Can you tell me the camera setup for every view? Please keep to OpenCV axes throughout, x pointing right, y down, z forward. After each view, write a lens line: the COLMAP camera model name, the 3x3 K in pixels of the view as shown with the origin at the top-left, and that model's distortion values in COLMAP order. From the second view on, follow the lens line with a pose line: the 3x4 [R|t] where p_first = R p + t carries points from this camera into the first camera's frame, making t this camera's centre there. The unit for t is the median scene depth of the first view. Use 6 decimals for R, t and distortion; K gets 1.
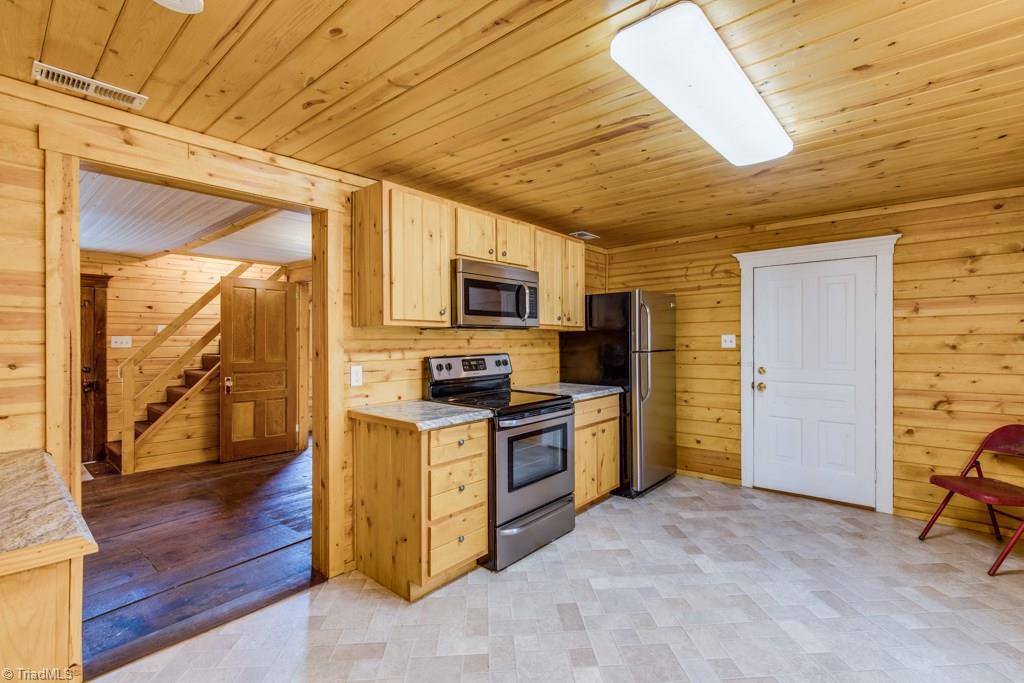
lens RADIAL K [[459.5, 0, 520.6], [0, 459.5, 339.6], [0, 0, 1]] dist [0.008578, -0.002436]
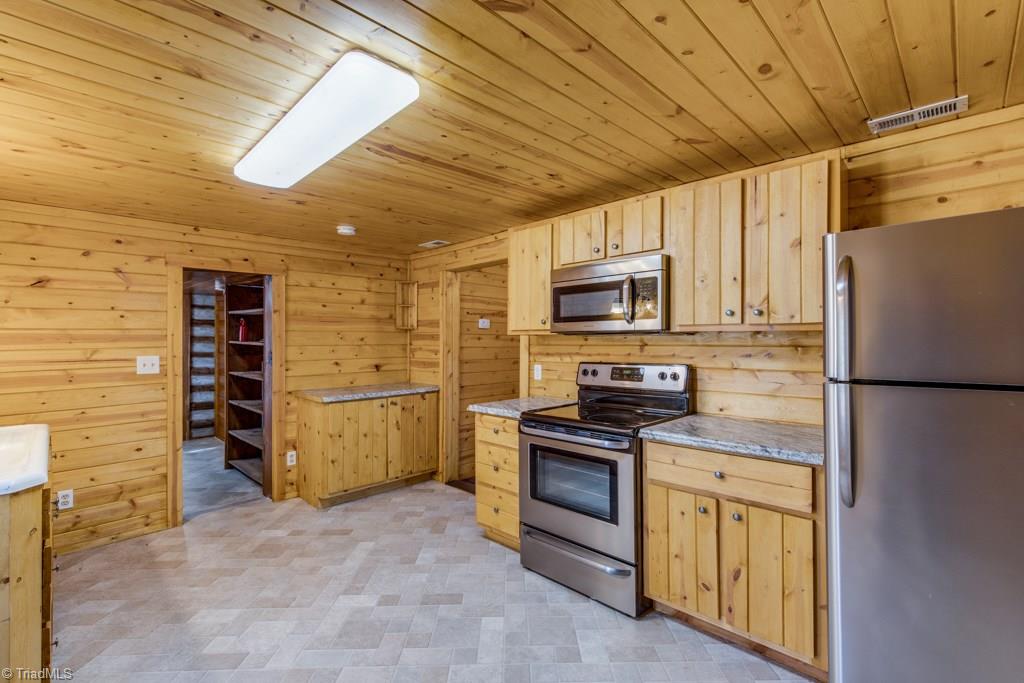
lens RADIAL K [[459.5, 0, 511.8], [0, 459.5, 339.6], [0, 0, 1]] dist [0.008578, -0.002436]
pose [[-0.074601, -0.002734, -0.997210, 0.870093], [0.002338, 0.999993, -0.002917, -0.011372], [0.997211, -0.002549, -0.074594, 0.910632]]
